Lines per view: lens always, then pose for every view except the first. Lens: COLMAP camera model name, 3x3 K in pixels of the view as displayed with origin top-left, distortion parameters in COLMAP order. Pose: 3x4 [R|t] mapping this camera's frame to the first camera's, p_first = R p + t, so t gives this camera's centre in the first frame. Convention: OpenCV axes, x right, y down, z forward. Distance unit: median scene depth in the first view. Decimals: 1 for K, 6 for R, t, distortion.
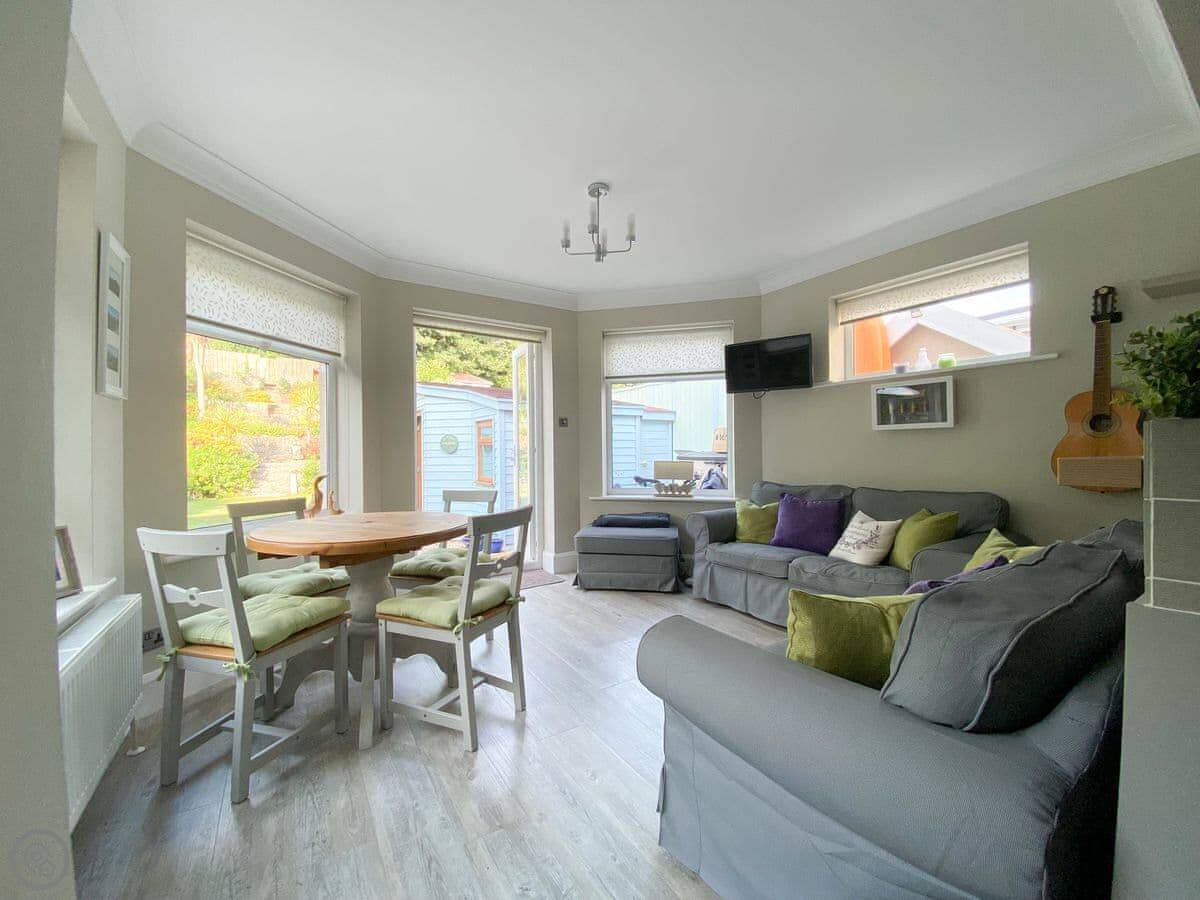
lens RADIAL K [[490.4, 0, 596.2], [0, 490.4, 458.8], [0, 0, 1]] dist [0.007144, -0.012153]
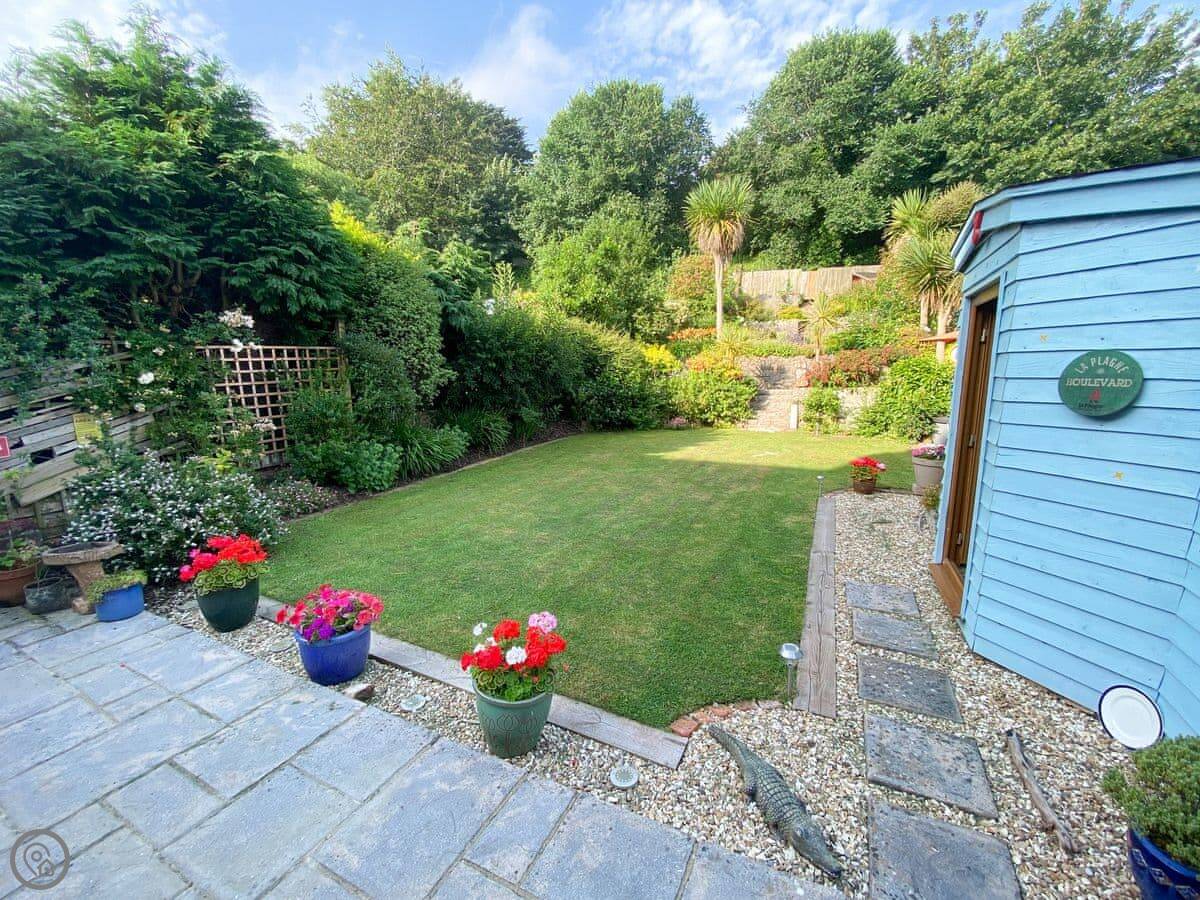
lens RADIAL K [[490.4, 0, 595.0], [0, 490.4, 448.3], [0, 0, 1]] dist [0.007144, -0.012153]
pose [[0.525608, 0.131158, -0.840556, -0.111933], [-0.006649, 0.988647, 0.150107, -0.017955], [0.850701, -0.073308, 0.520513, 0.319426]]
